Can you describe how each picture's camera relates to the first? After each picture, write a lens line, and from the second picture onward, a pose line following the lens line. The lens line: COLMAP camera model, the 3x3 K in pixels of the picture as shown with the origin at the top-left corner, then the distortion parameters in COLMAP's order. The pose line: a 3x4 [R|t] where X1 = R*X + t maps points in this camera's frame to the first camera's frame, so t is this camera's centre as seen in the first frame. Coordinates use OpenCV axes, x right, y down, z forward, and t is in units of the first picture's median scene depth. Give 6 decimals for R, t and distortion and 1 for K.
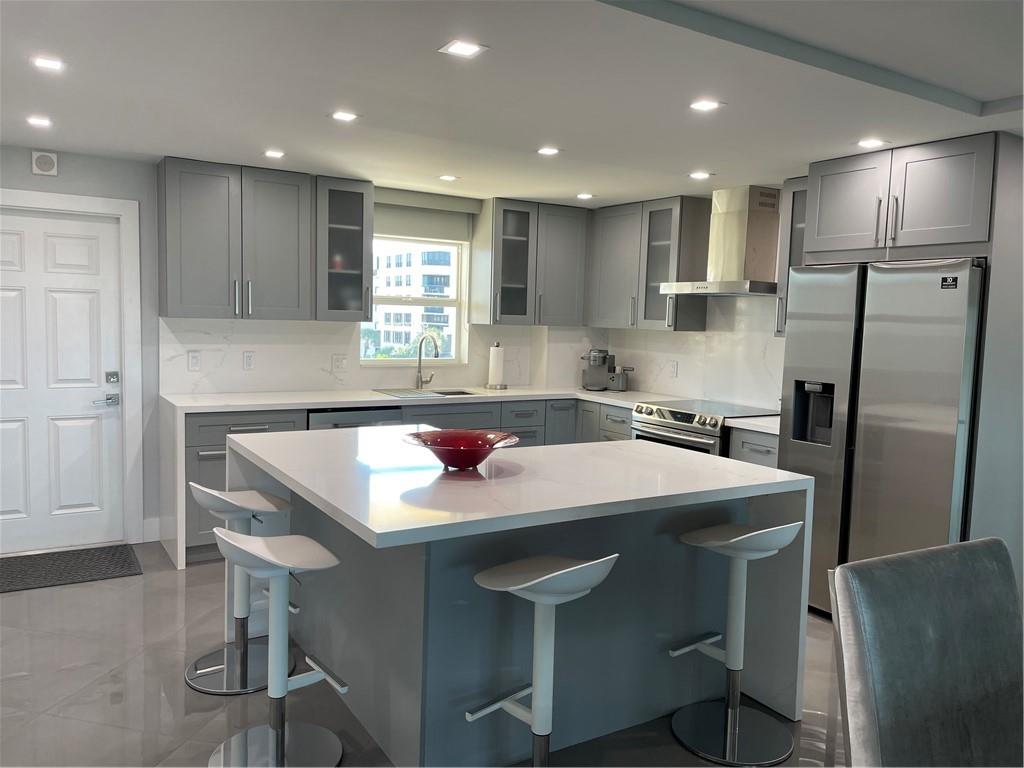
lens RADIAL K [[778.6, 0, 513.3], [0, 778.6, 384.0], [0, 0, 1]] dist [0.061341, -0.095016]
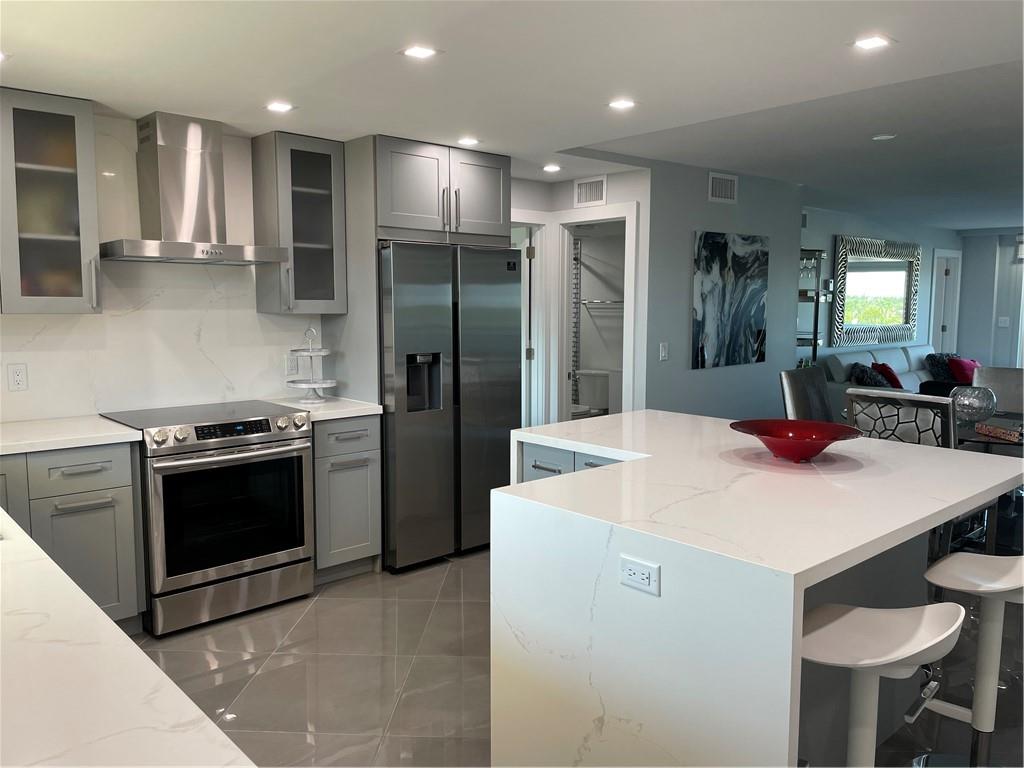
lens RADIAL K [[778.6, 0, 509.0], [0, 778.6, 383.3], [0, 0, 1]] dist [0.061341, -0.095016]
pose [[-0.179154, -0.135726, 0.974414, -0.563046], [0.075084, 0.985663, 0.151097, -0.095697], [-0.980952, 0.100233, -0.166395, 0.895306]]
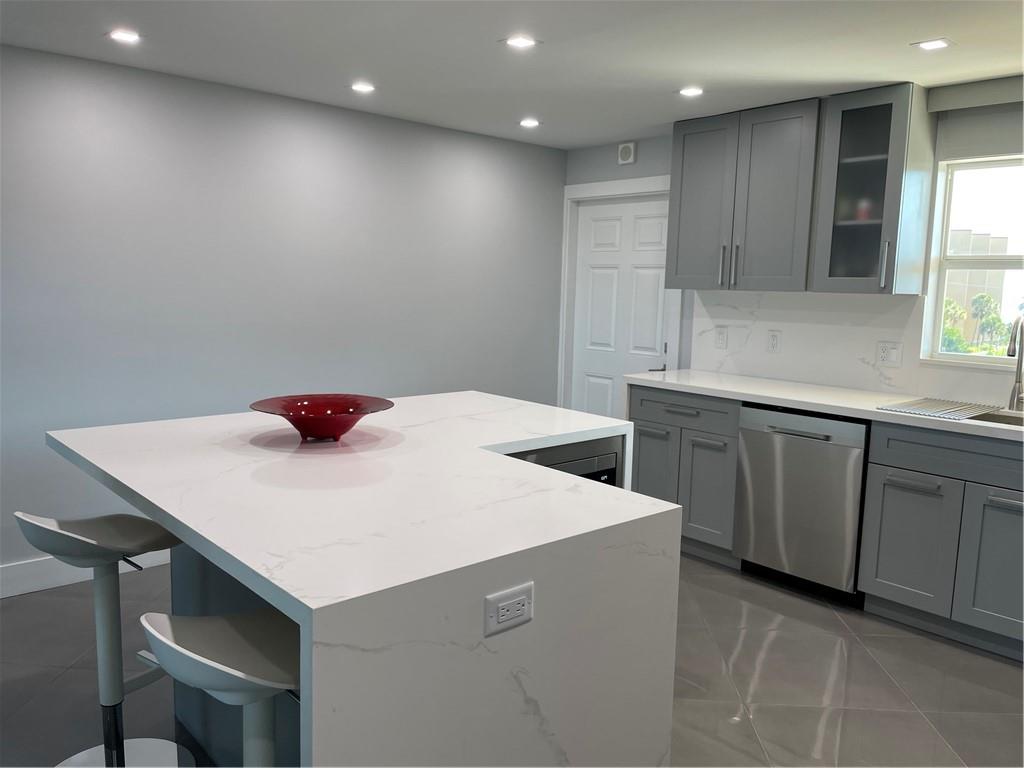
lens RADIAL K [[778.6, 0, 506.1], [0, 778.6, 379.9], [0, 0, 1]] dist [0.061341, -0.095016]
pose [[0.160051, 0.104003, -0.981614, 0.478382], [-0.095144, 0.991429, 0.089530, -0.039485], [0.982513, 0.079065, 0.168575, 0.620306]]
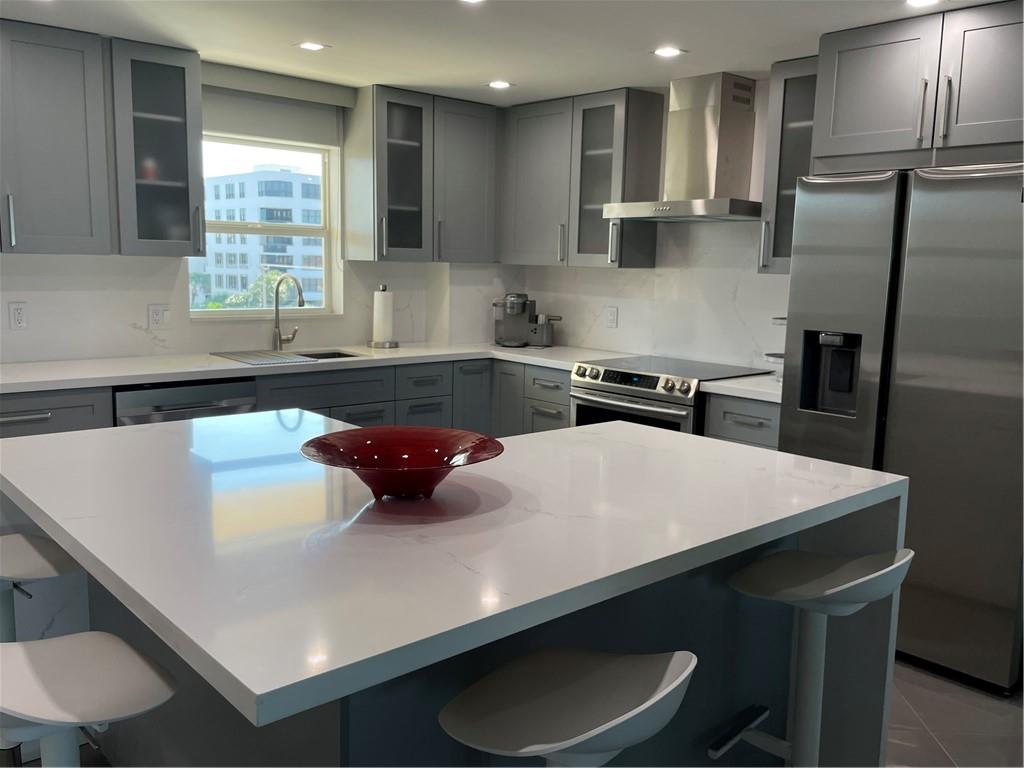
lens RADIAL K [[859.1, 0, 520.4], [0, 859.1, 384.3], [0, 0, 1]] dist [0.051739, -0.074127]
pose [[0.984871, -0.031050, 0.170484, -0.042808], [0.020718, 0.997858, 0.062056, -0.008861], [-0.172045, -0.057586, 0.983404, 0.199659]]
